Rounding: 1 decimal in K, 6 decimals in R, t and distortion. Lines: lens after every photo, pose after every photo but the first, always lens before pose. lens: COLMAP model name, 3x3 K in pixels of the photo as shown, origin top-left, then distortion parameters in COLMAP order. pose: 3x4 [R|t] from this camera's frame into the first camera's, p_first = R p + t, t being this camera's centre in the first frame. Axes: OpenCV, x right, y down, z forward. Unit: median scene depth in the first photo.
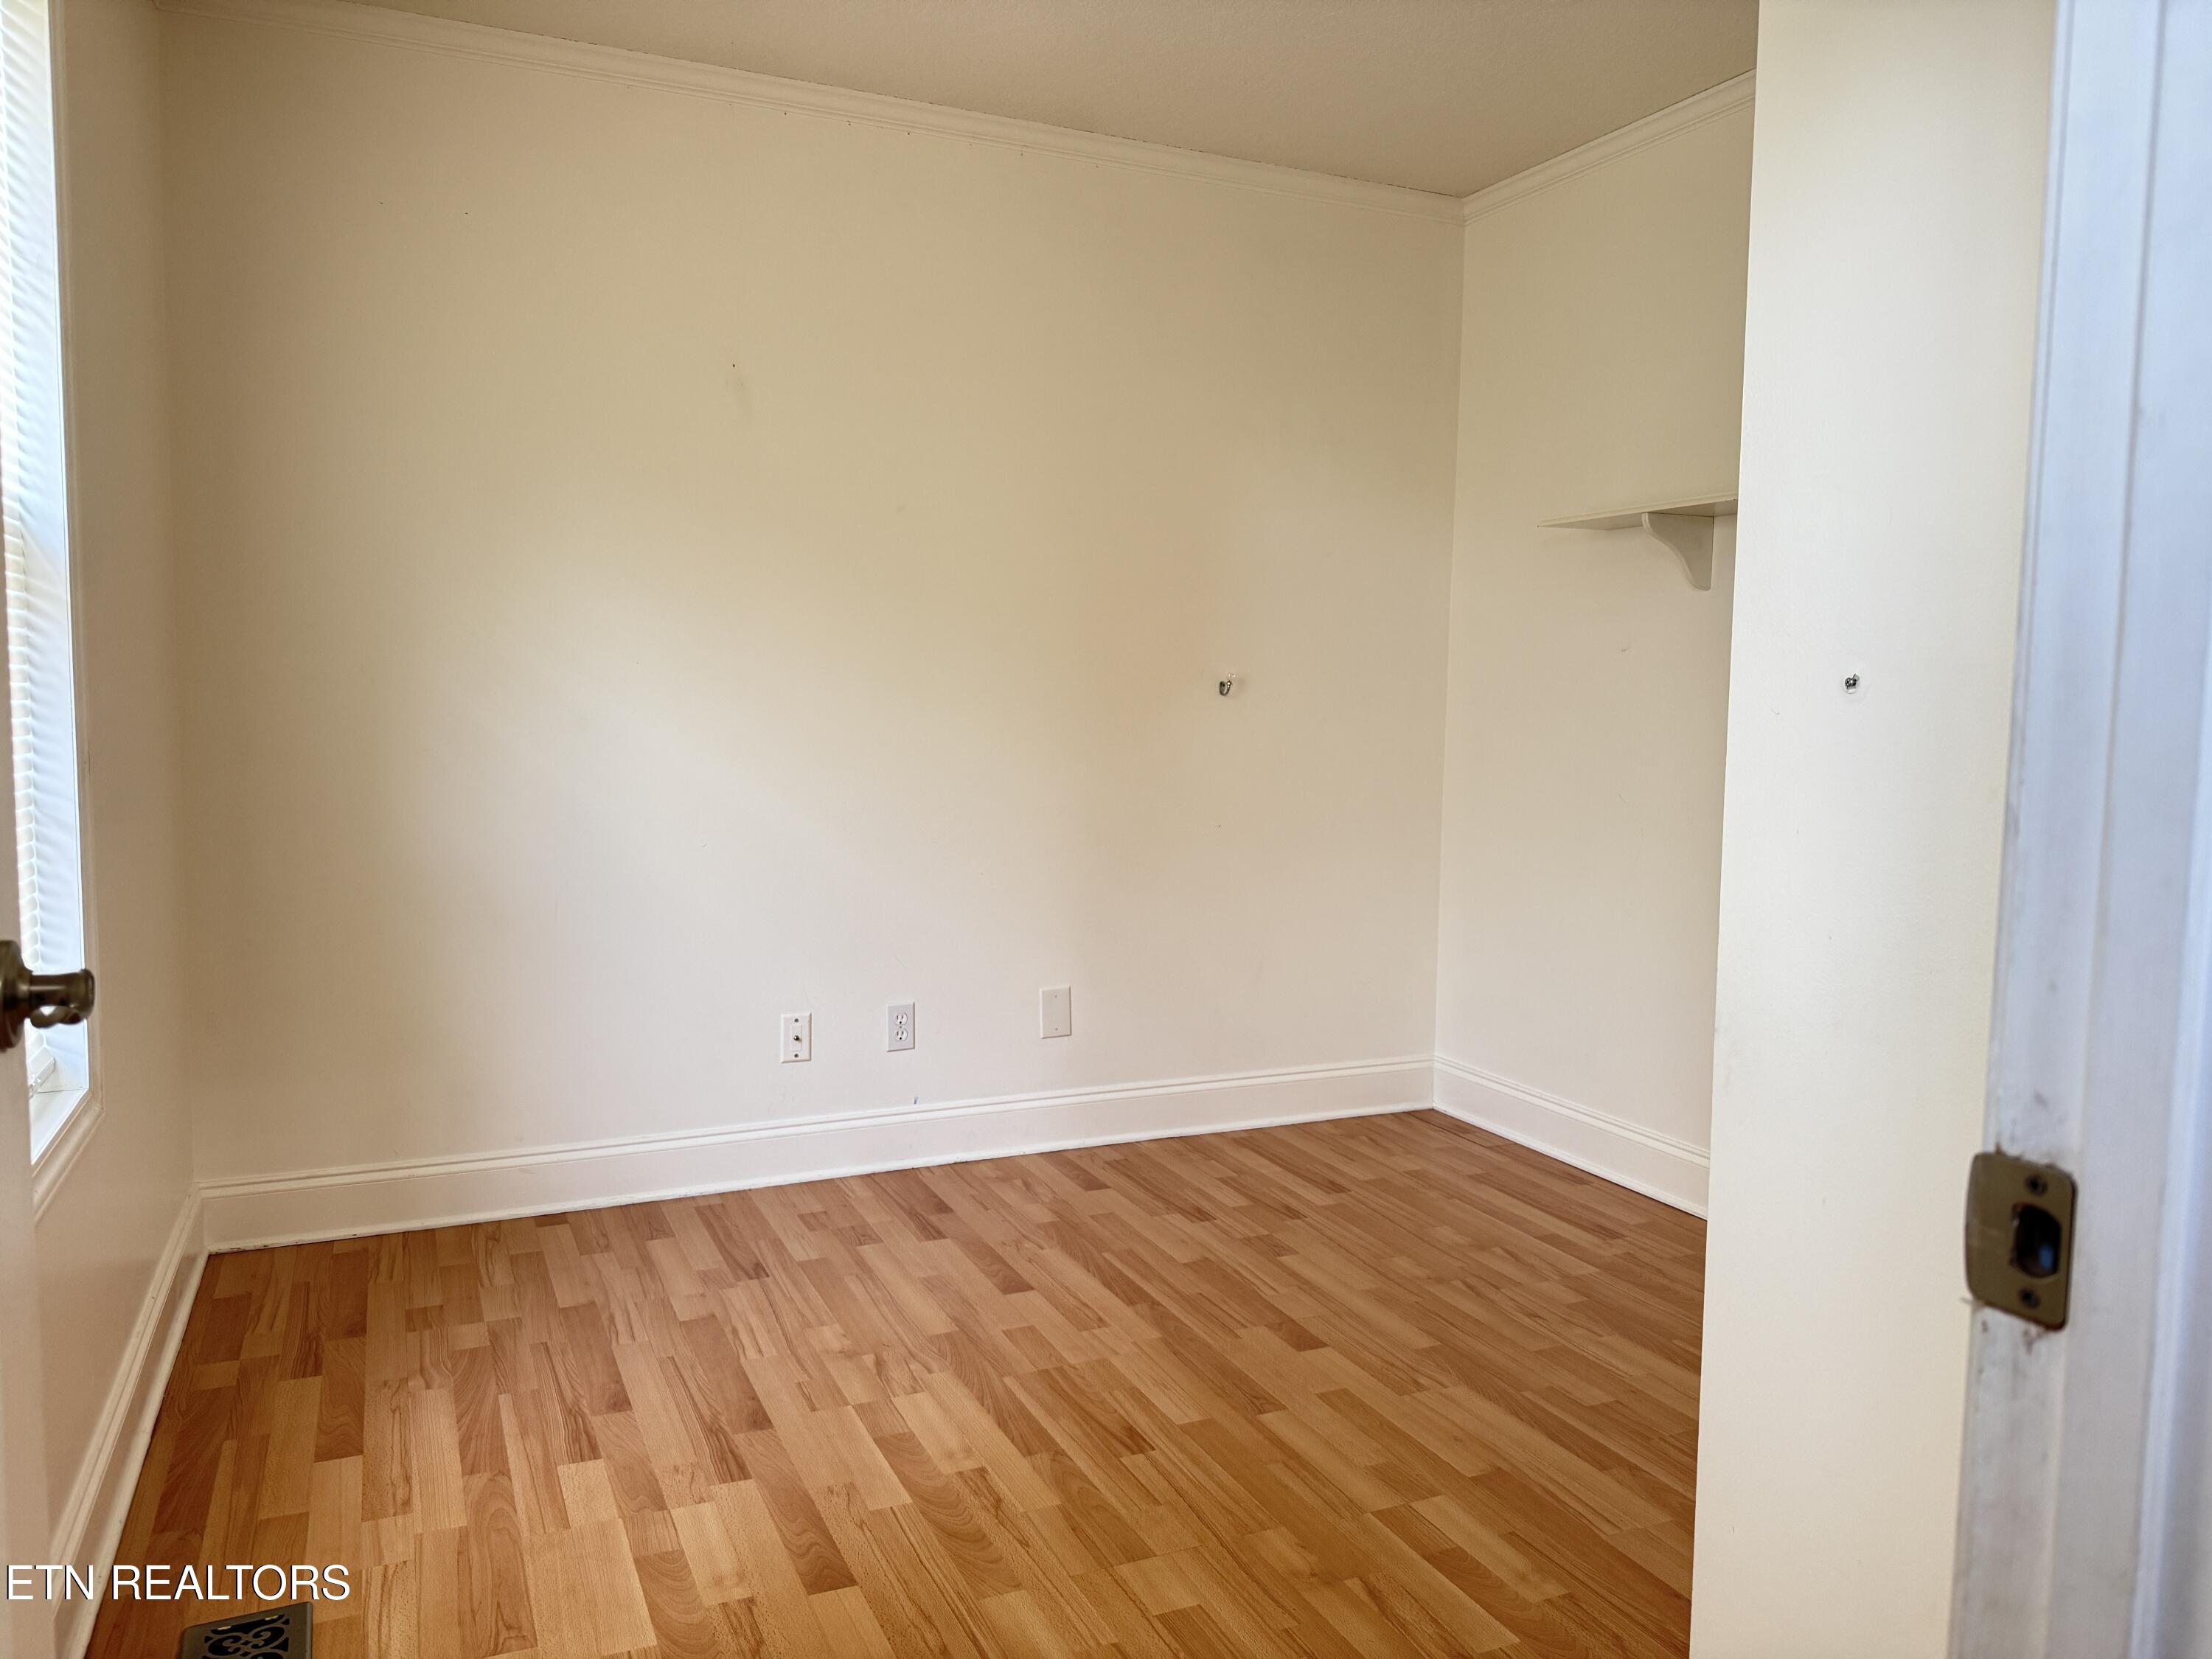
lens RADIAL K [[1568.6, 0, 1098.1], [0, 1568.6, 828.5], [0, 0, 1]] dist [0.041480, -0.057408]
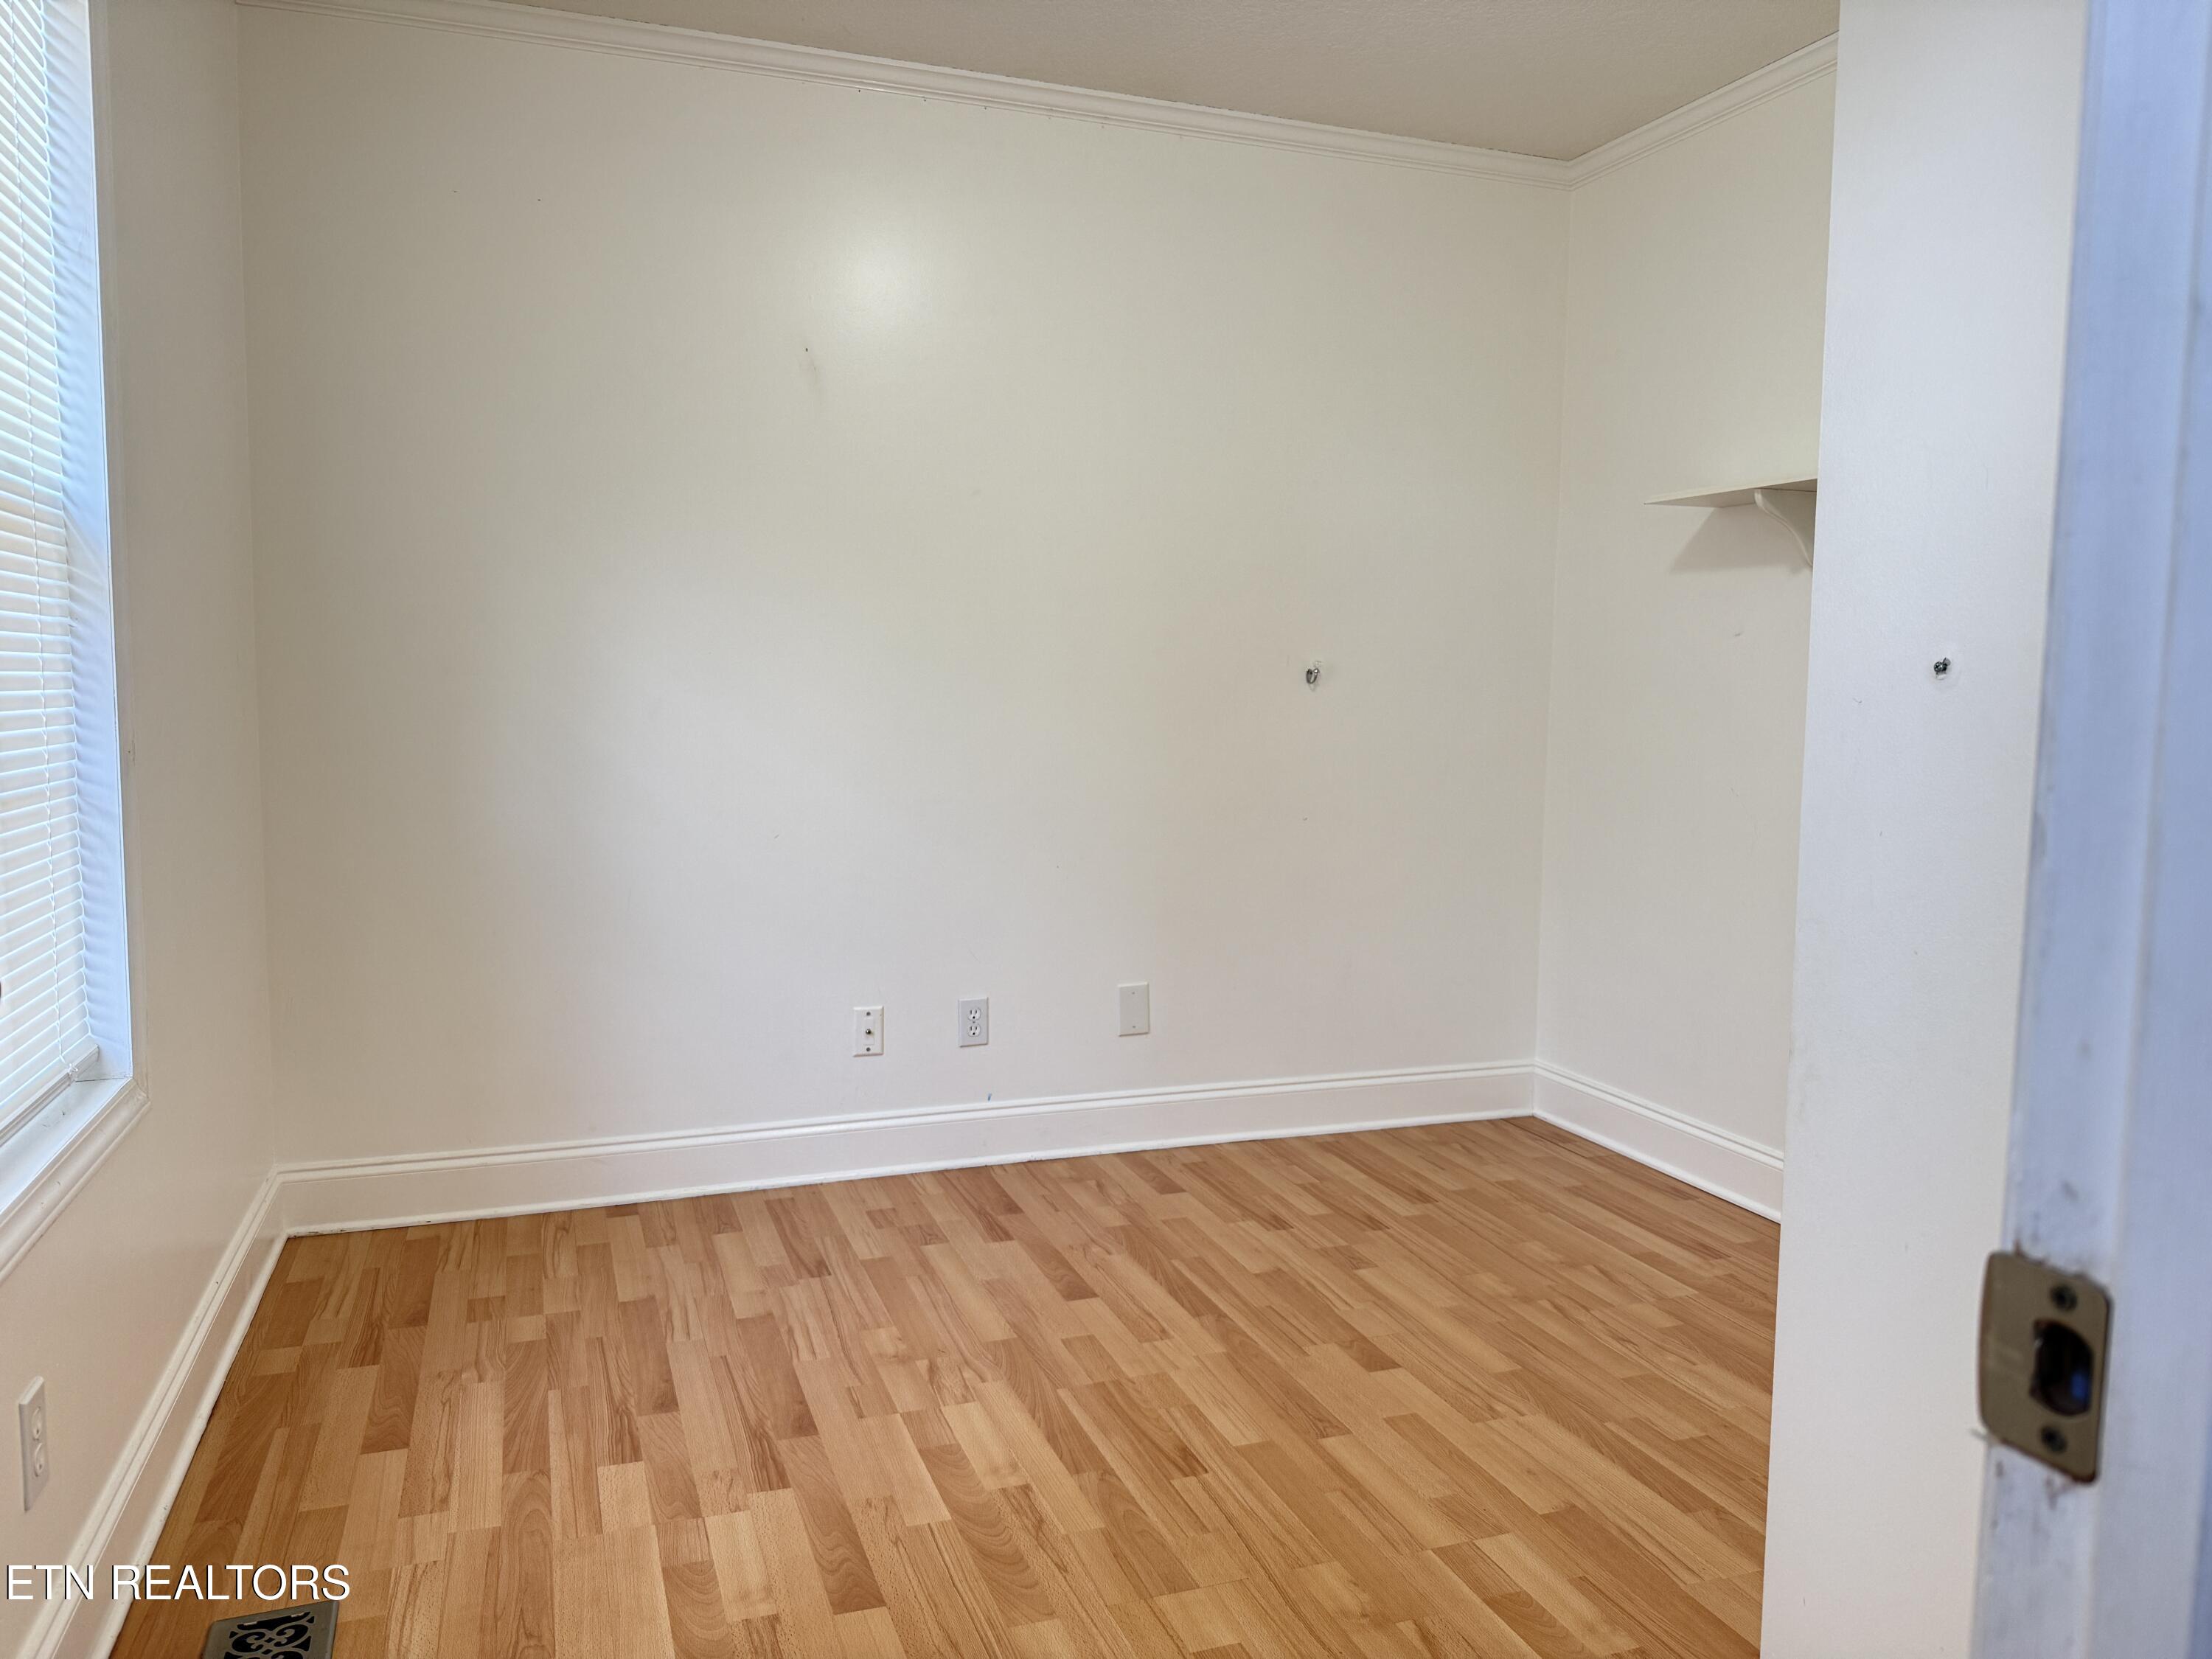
lens RADIAL K [[1568.6, 0, 1098.6], [0, 1568.6, 828.9], [0, 0, 1]] dist [0.041480, -0.057408]
pose [[0.997086, 0.006655, -0.075991, 0.041289], [-0.006192, 0.999961, 0.006334, -0.002639], [0.076030, -0.005845, 0.997088, 0.042882]]
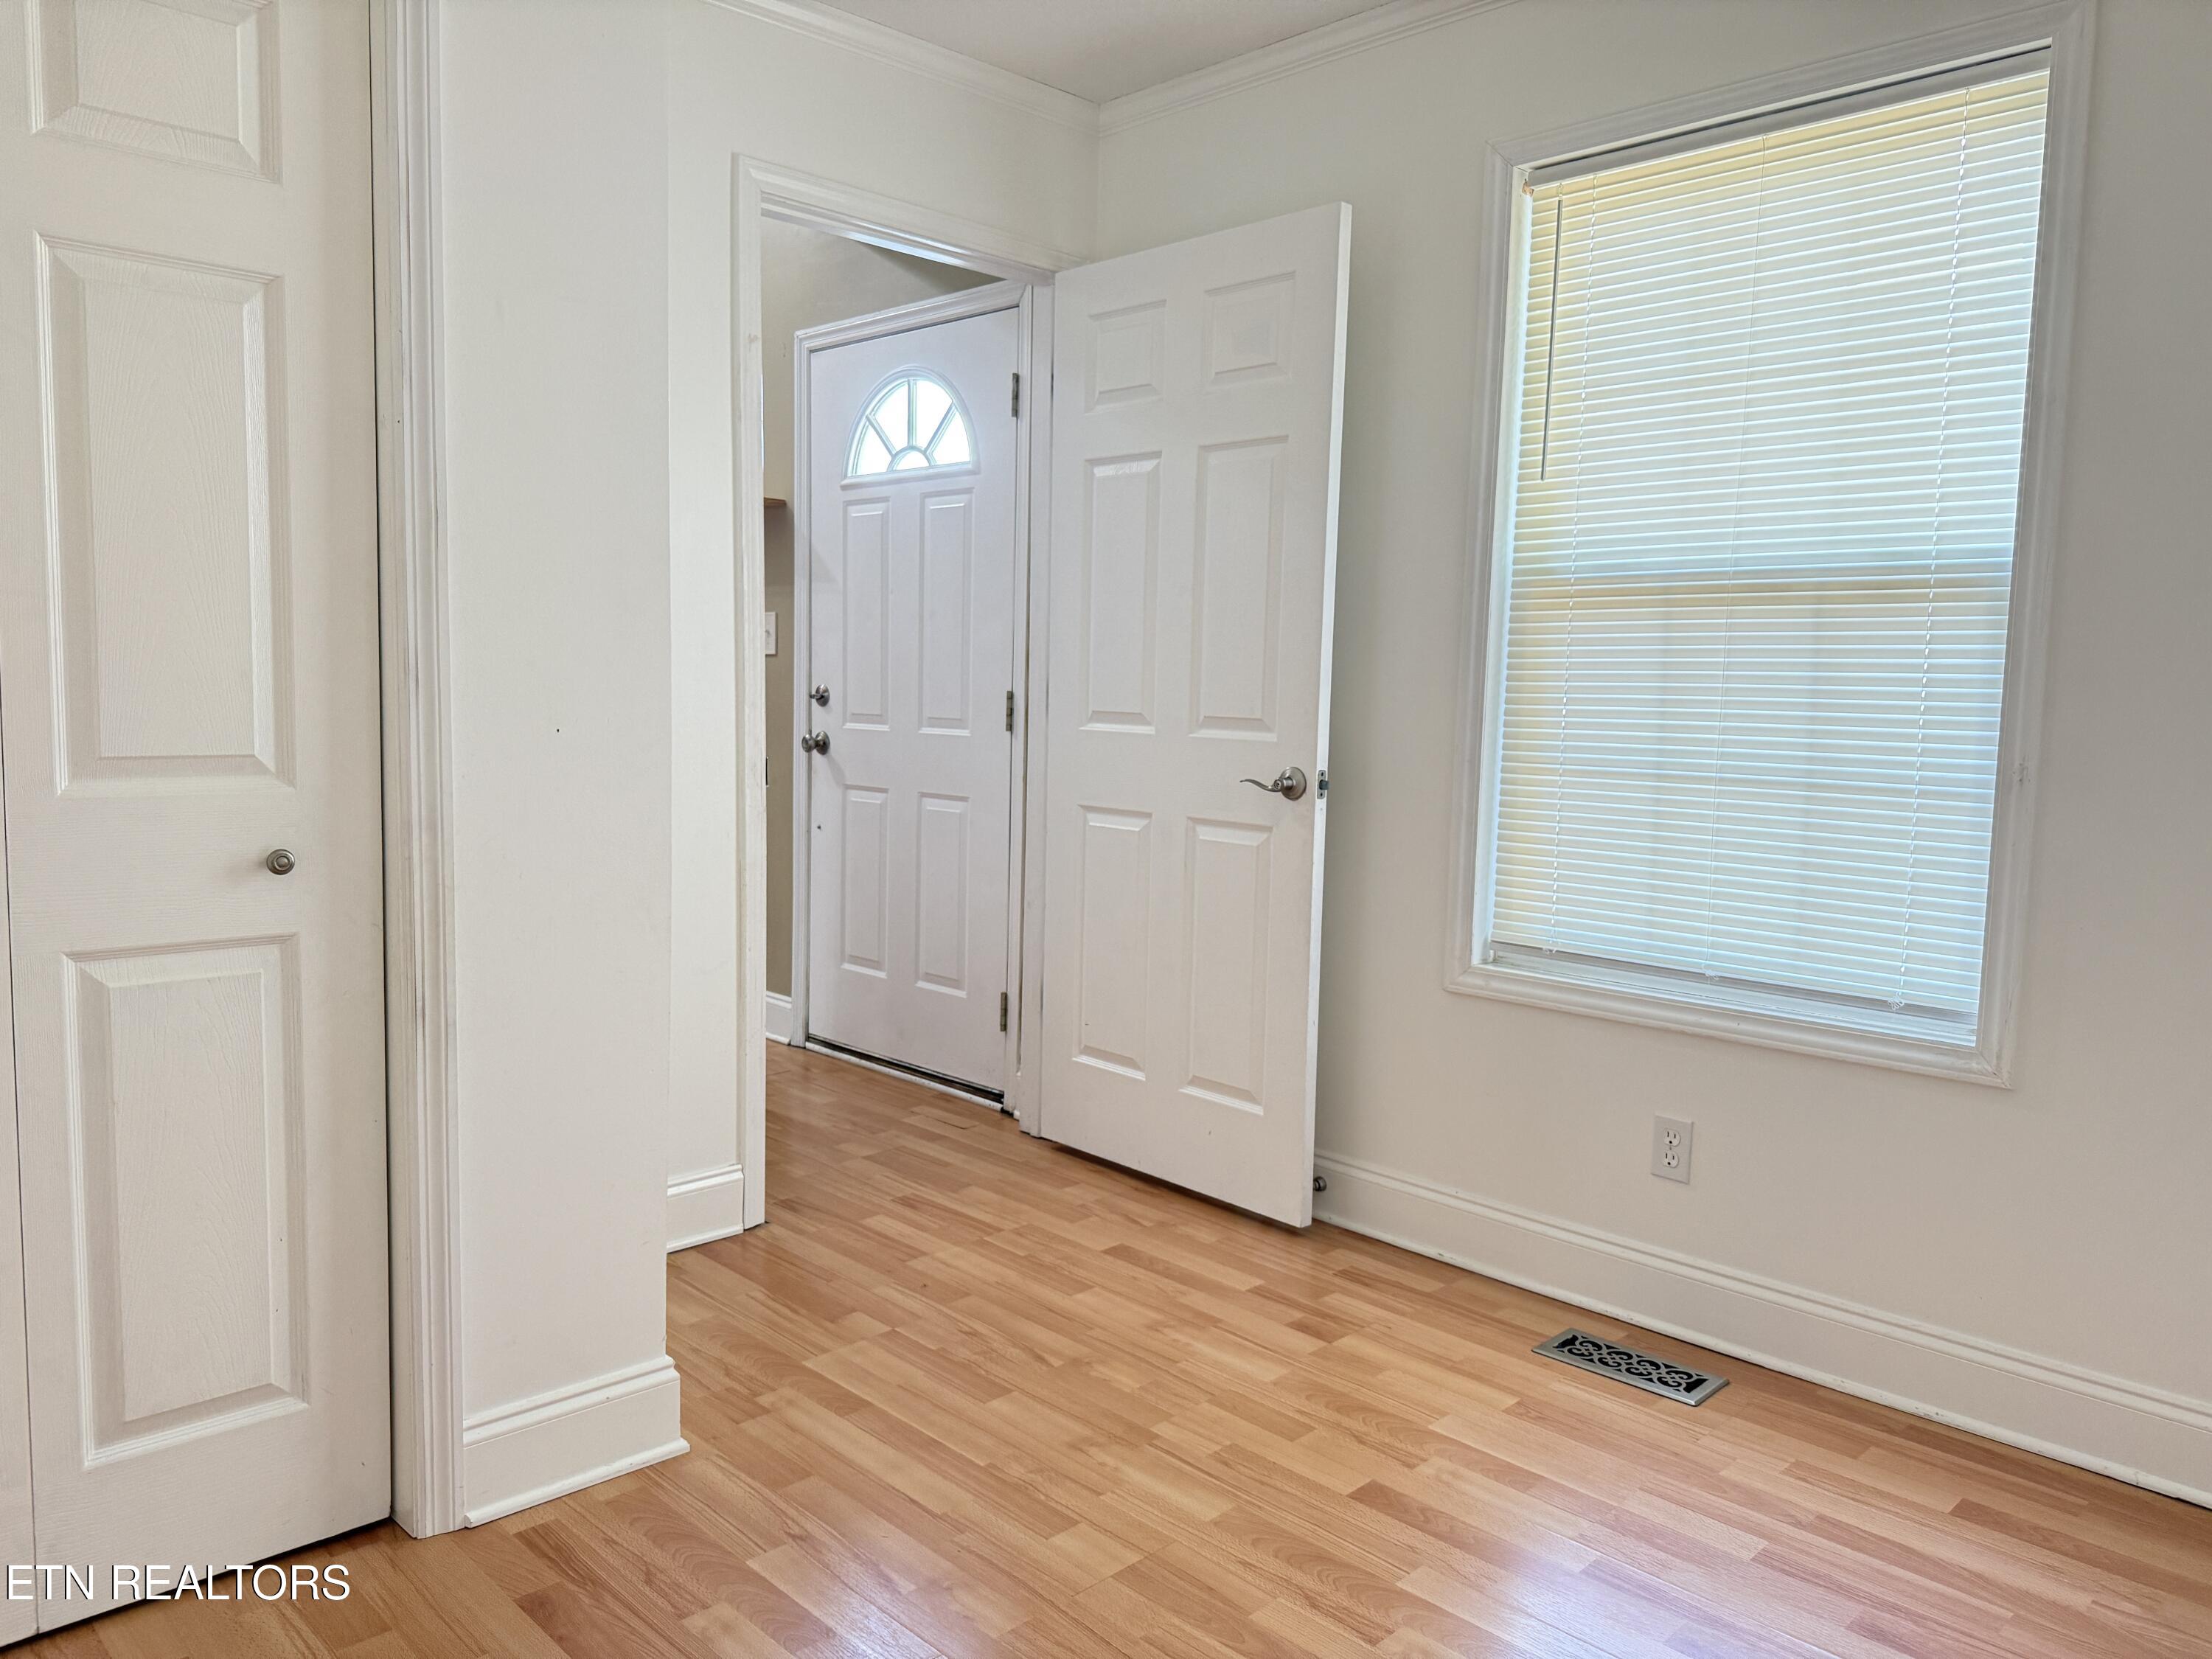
lens RADIAL K [[1568.6, 0, 1102.8], [0, 1568.6, 831.6], [0, 0, 1]] dist [0.041480, -0.057408]
pose [[-0.936950, -0.002372, -0.349455, 0.341738], [-0.064931, 0.983746, 0.167413, -0.131598], [0.343378, 0.179548, -0.921875, 1.627302]]
